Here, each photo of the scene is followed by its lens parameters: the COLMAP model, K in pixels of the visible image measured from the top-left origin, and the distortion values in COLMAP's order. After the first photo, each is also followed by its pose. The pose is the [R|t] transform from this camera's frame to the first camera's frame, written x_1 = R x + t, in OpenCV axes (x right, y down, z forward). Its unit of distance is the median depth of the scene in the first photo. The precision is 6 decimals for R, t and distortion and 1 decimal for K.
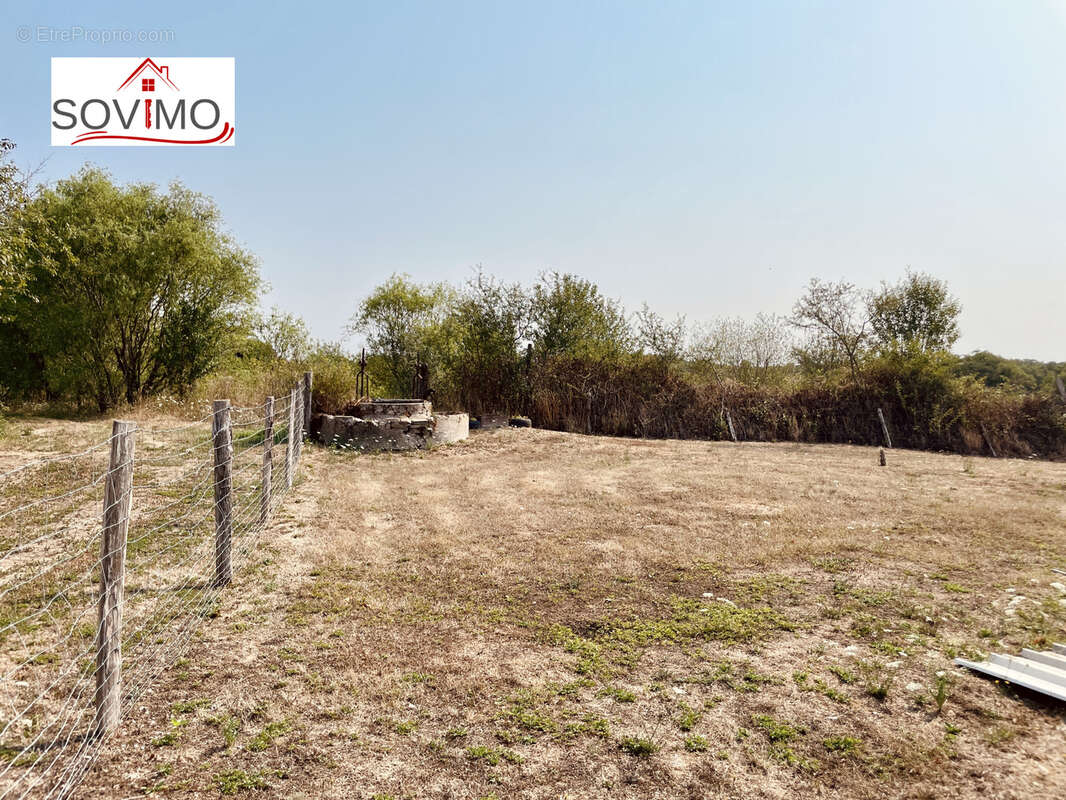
lens RADIAL K [[823.3, 0, 533.0], [0, 823.3, 400.0], [0, 0, 1]] dist [0.093612, -0.141711]
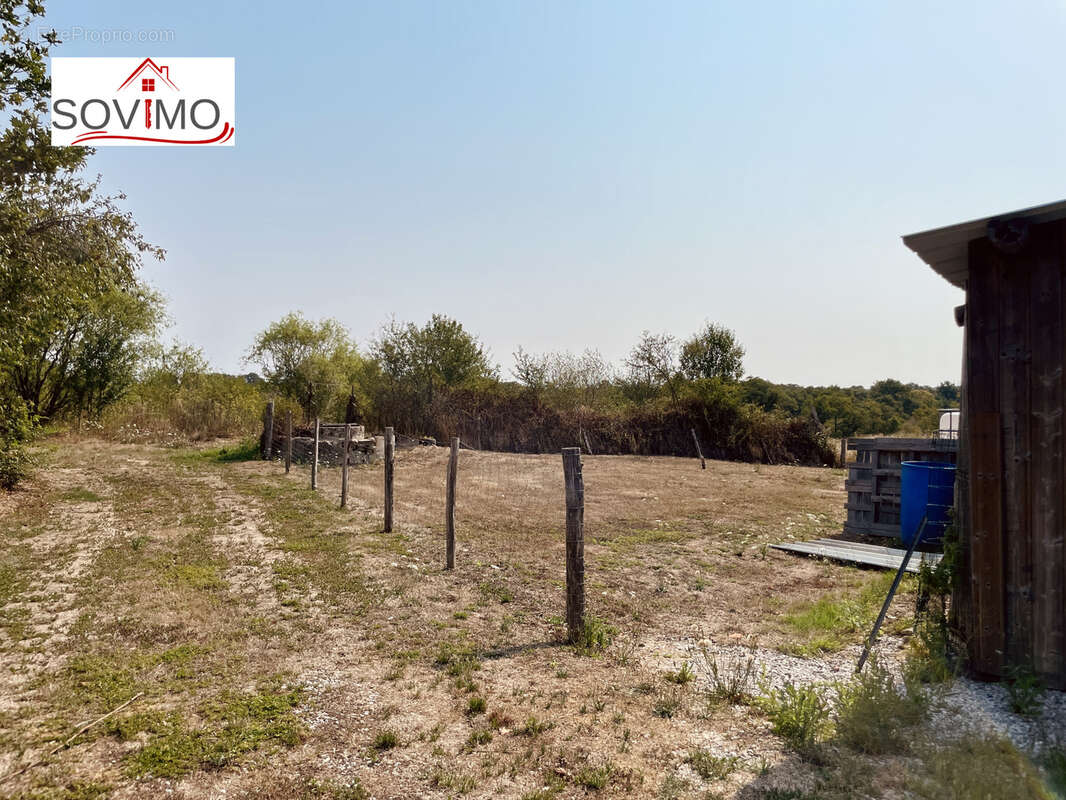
lens RADIAL K [[823.3, 0, 533.0], [0, 823.3, 400.0], [0, 0, 1]] dist [0.093612, -0.141711]
pose [[0.972959, 0.003694, 0.230949, -0.139008], [0.001933, 0.999707, -0.024133, -0.004882], [-0.230971, 0.023926, 0.972667, -0.230050]]
